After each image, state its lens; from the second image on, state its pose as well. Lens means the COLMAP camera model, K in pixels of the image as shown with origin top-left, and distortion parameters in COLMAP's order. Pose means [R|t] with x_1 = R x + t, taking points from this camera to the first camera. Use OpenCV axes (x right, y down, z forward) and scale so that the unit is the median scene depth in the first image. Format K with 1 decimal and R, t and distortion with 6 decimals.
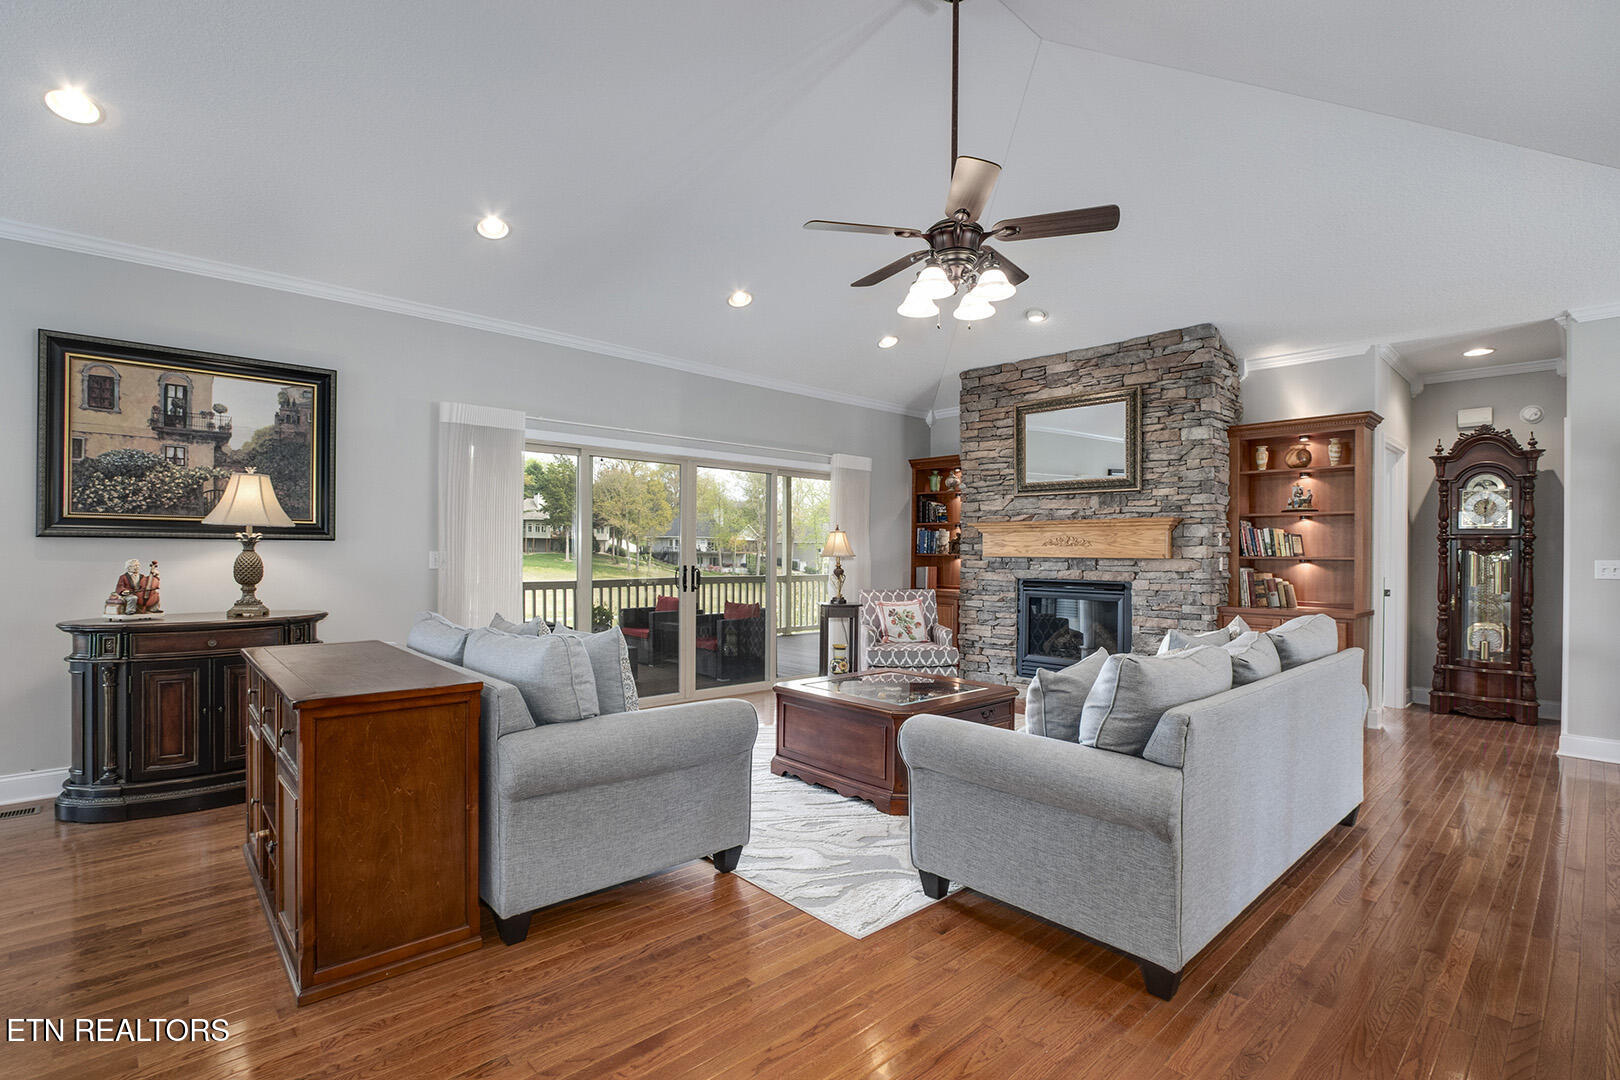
lens RADIAL K [[765.4, 0, 812.9], [0, 765.4, 548.9], [0, 0, 1]] dist [-0.013094, 0.000510]
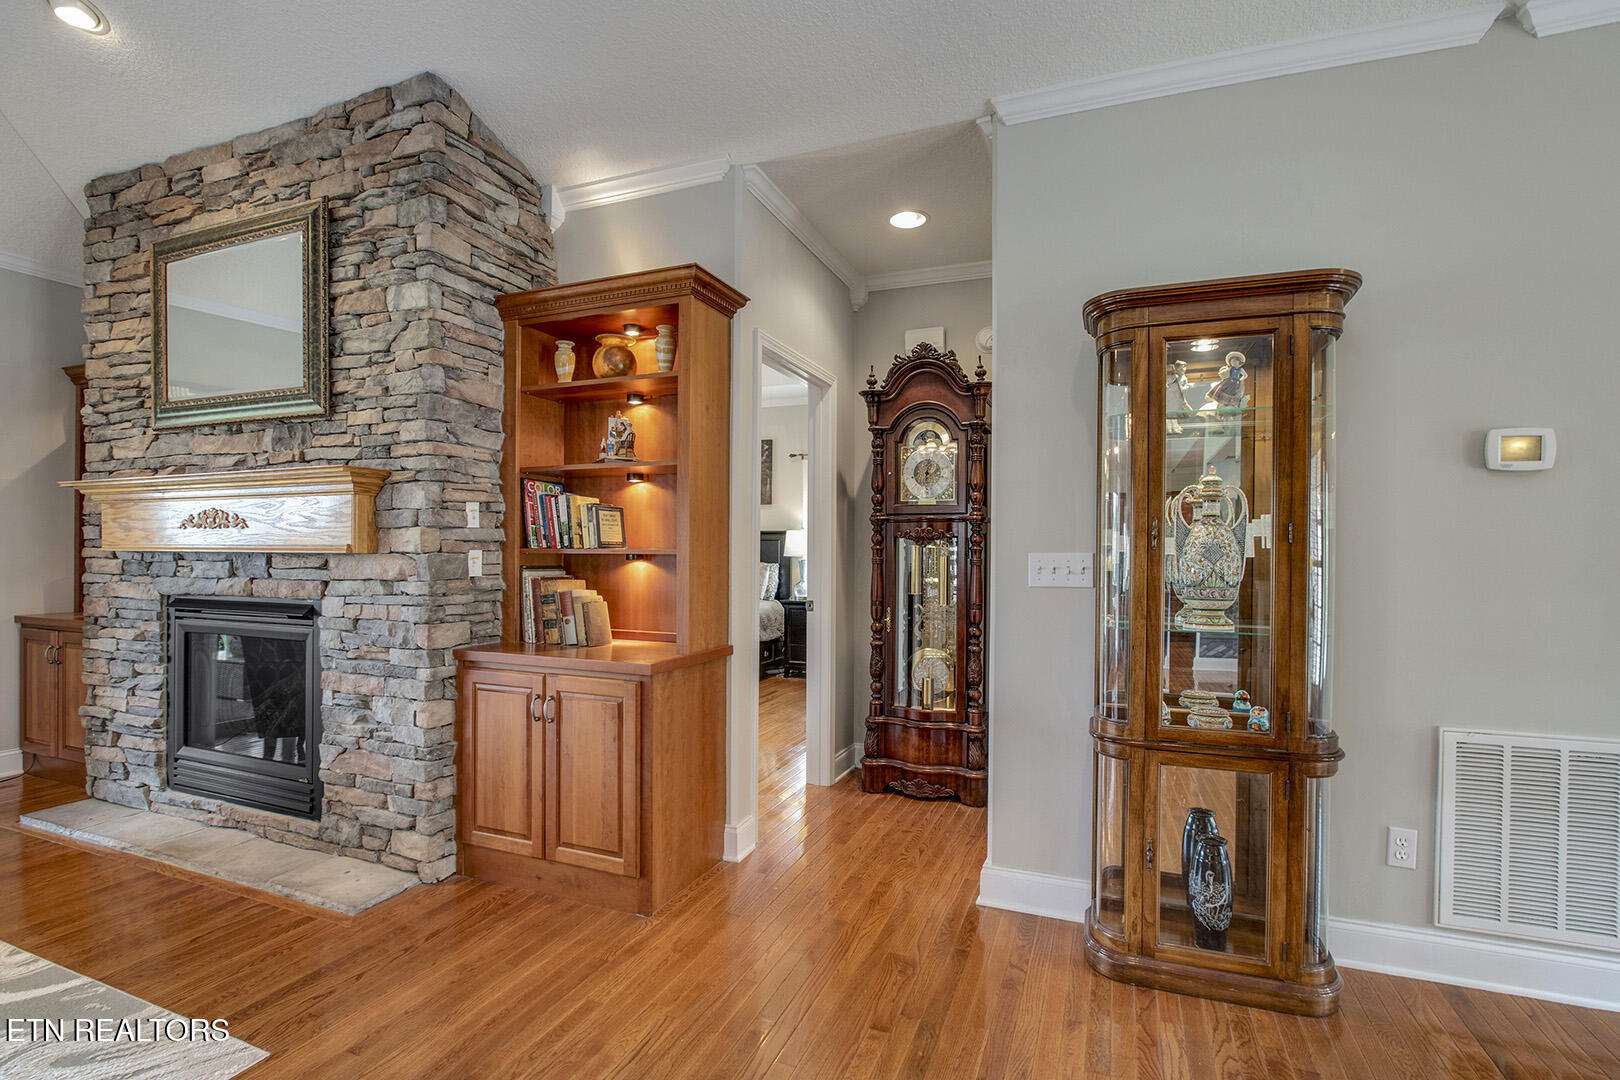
lens RADIAL K [[765.4, 0, 806.5], [0, 765.4, 546.8], [0, 0, 1]] dist [-0.013094, 0.000510]
pose [[0.914071, -0.001989, 0.405550, 0.523346], [0.000531, 0.999993, 0.003707, 0.006763], [-0.405555, -0.003173, 0.914065, 0.439221]]
